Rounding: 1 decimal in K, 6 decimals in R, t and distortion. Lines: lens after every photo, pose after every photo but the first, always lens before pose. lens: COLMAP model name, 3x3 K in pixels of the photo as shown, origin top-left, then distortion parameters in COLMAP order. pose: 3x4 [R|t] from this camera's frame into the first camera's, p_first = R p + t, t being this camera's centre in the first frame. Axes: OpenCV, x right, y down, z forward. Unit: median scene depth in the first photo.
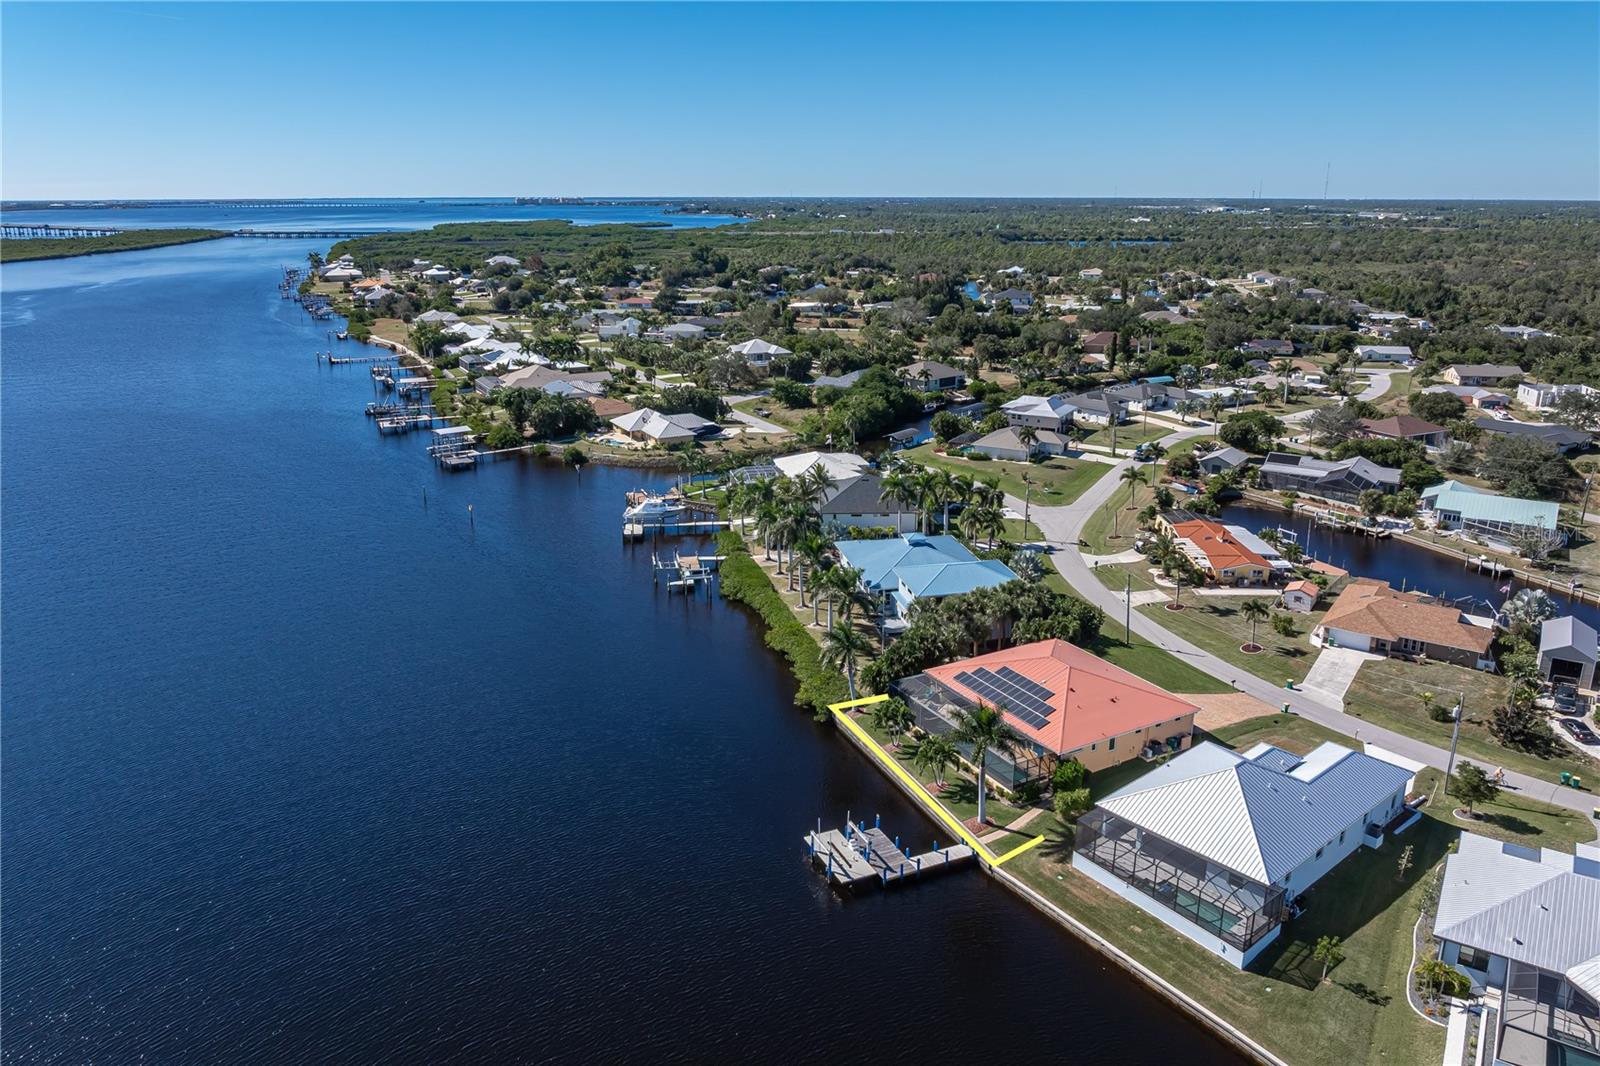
lens RADIAL K [[1113.4, 0, 800.0], [0, 1113.4, 533.0], [0, 0, 1]] dist [-0.029862, 0.004386]
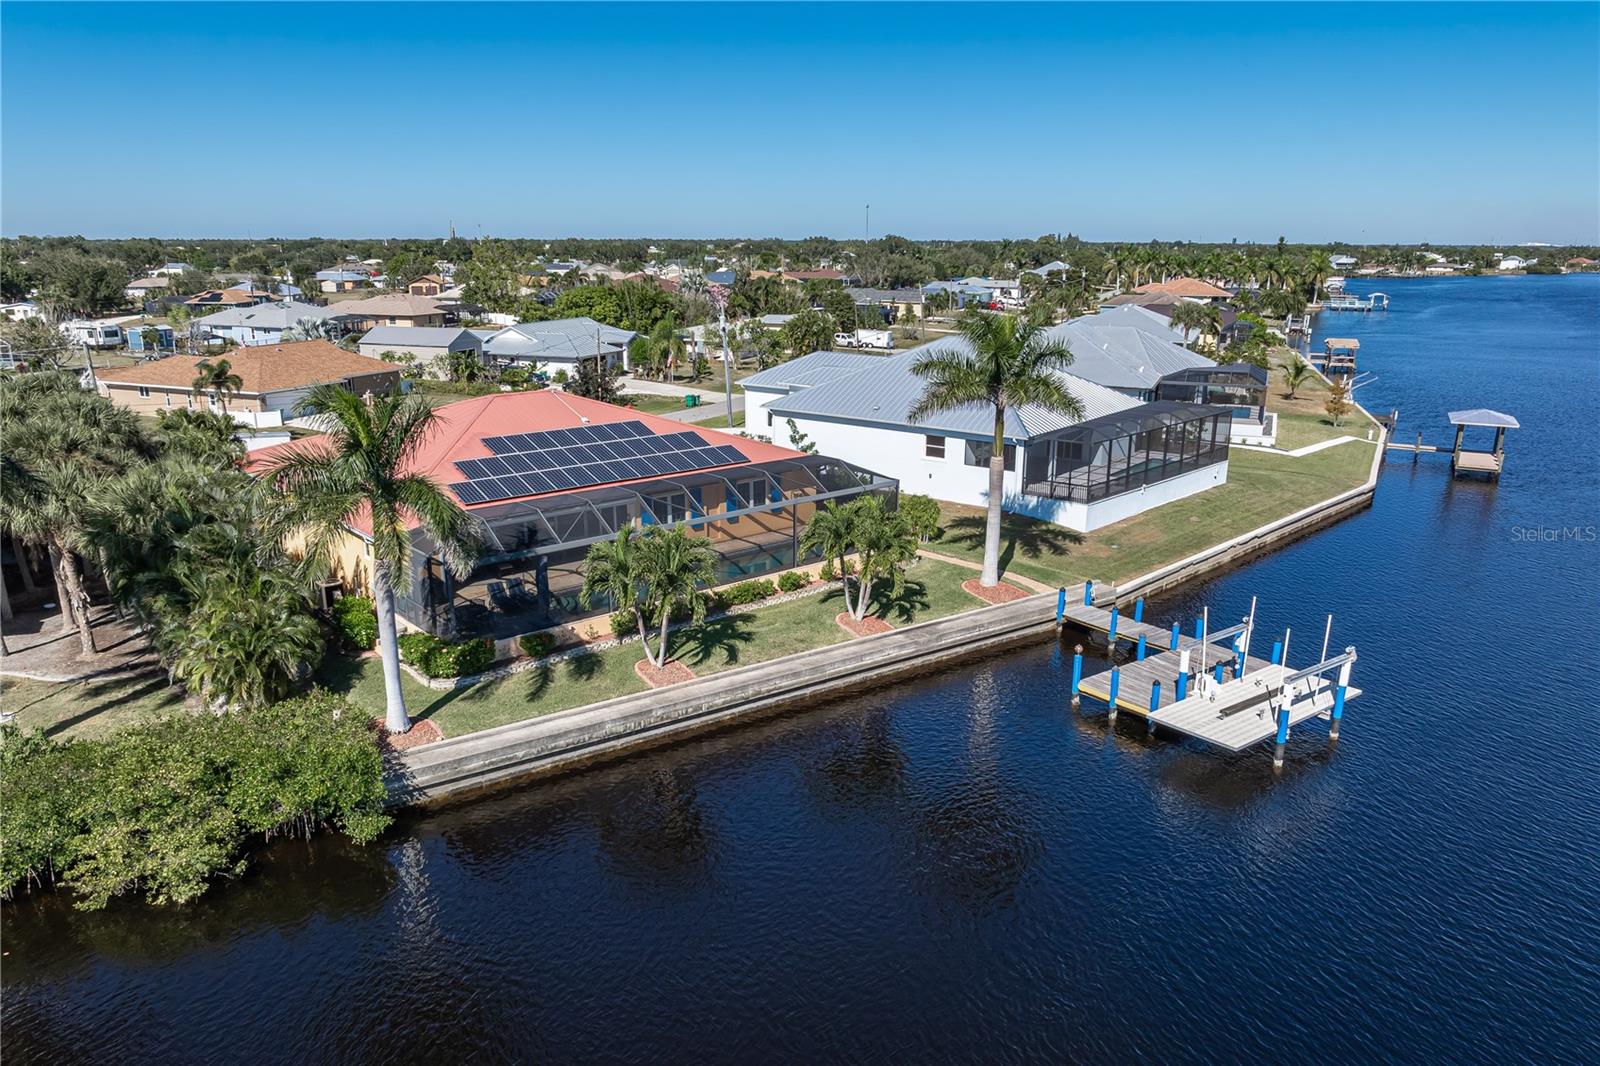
lens RADIAL K [[1118.6, 0, 802.1], [0, 1118.6, 593.6], [0, 0, 1]] dist [-0.026139, 0.003644]
pose [[-0.210209, -0.292074, 0.933008, -0.126766], [0.276353, 0.897660, 0.343272, 0.035791], [-0.937785, 0.329998, -0.107981, 0.531222]]
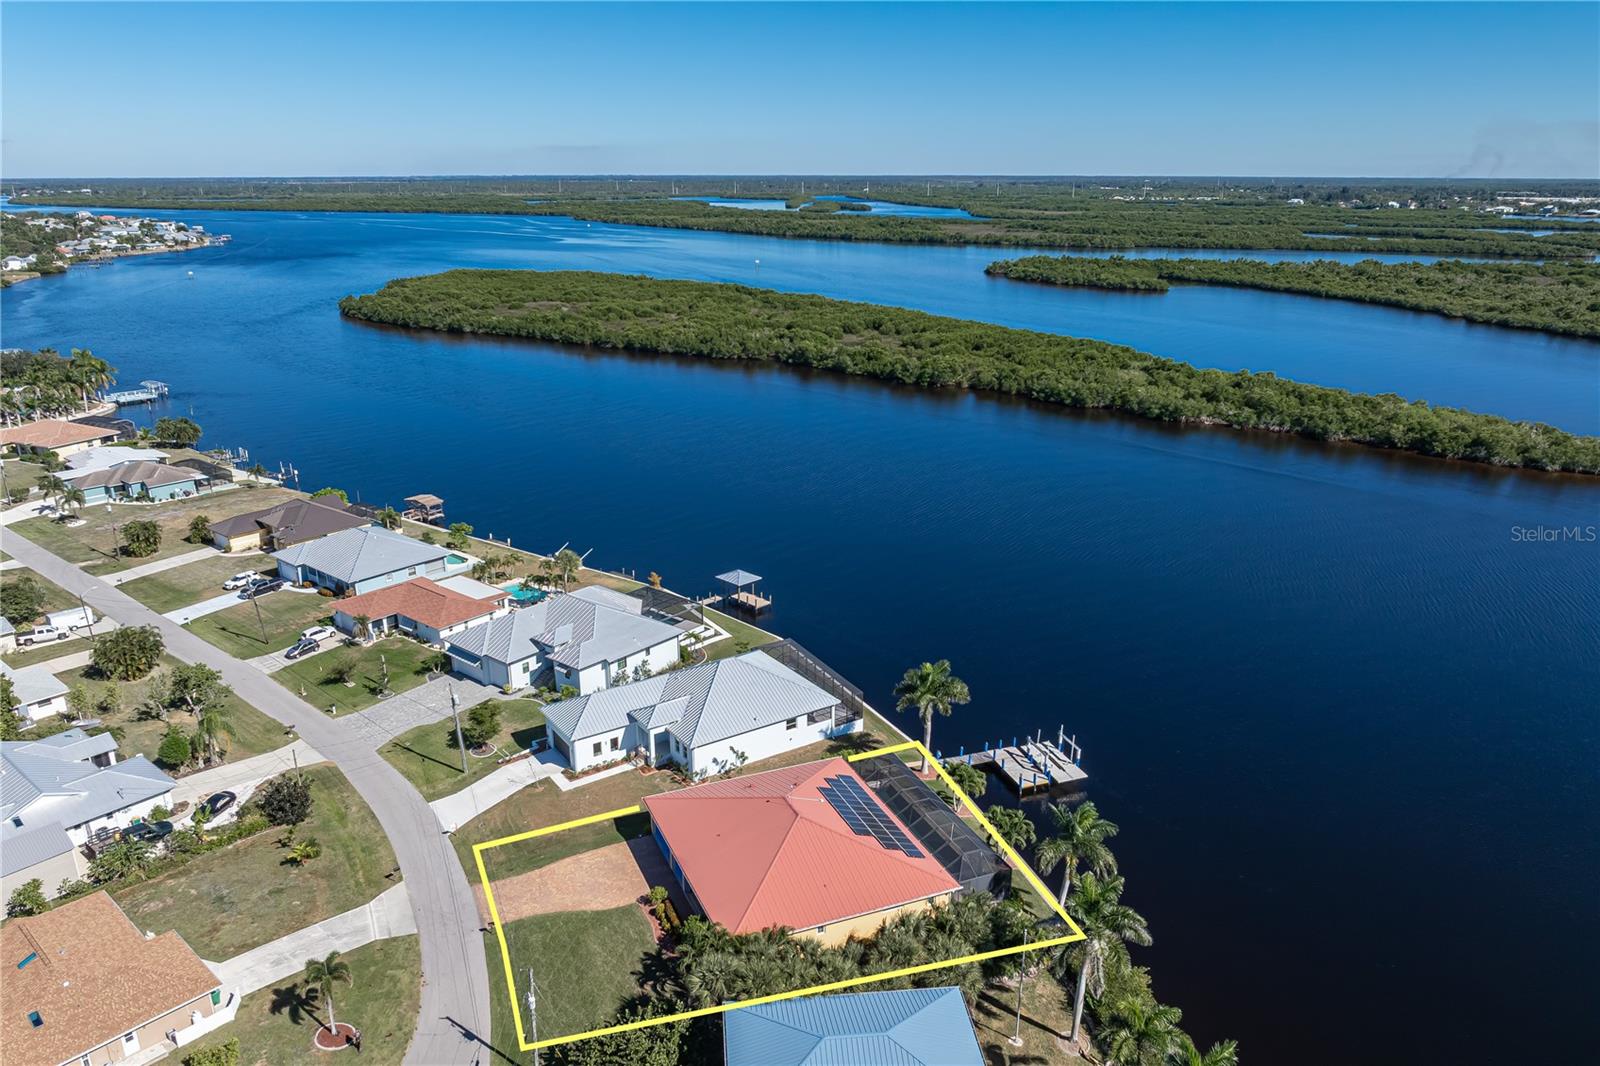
lens RADIAL K [[1201.1, 0, 800.0], [0, 1201.1, 533.0], [0, 0, 1]] dist [0.002525, 0.002163]
pose [[-0.996109, -0.028504, 0.083388, 0.091263], [0.022737, 0.831077, 0.555693, -0.276418], [-0.085141, 0.555427, -0.827195, 0.870085]]
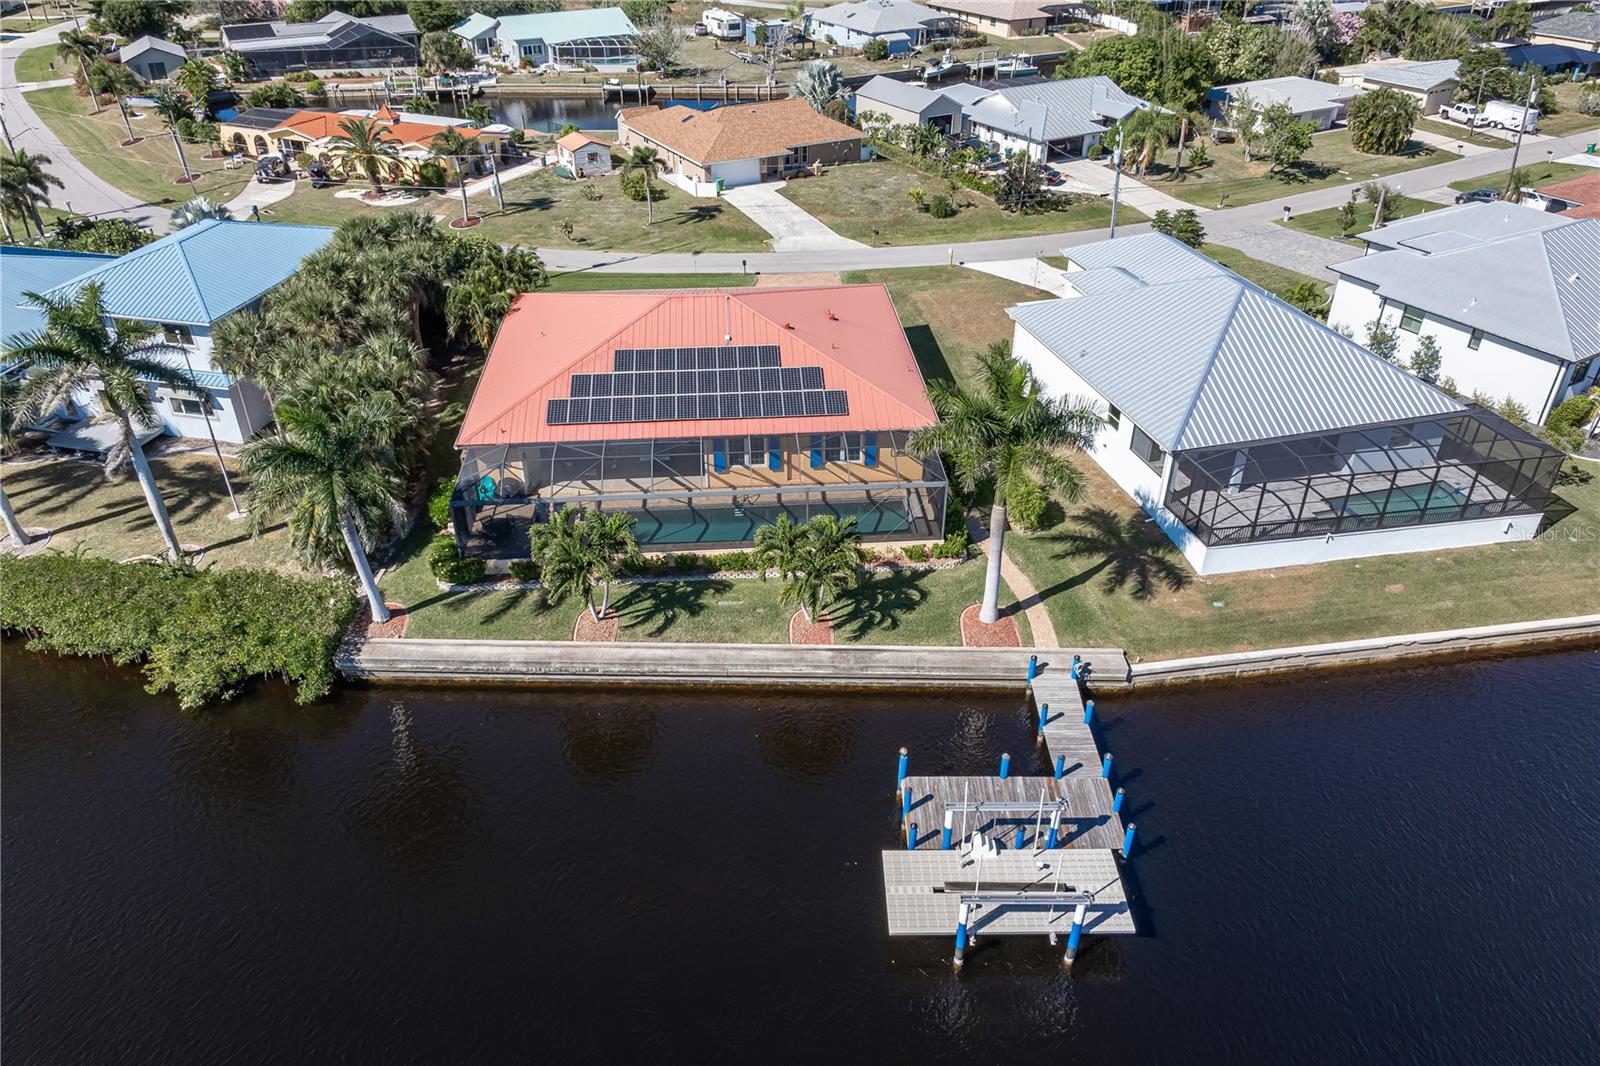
lens RADIAL K [[1119.0, 0, 802.1], [0, 1119.0, 559.0], [0, 0, 1]] dist [-0.036062, 0.021281]
pose [[0.415410, -0.500719, 0.759417, -0.097474], [0.258918, 0.865414, 0.428977, 0.009517], [-0.872007, 0.018425, 0.489147, 0.395873]]
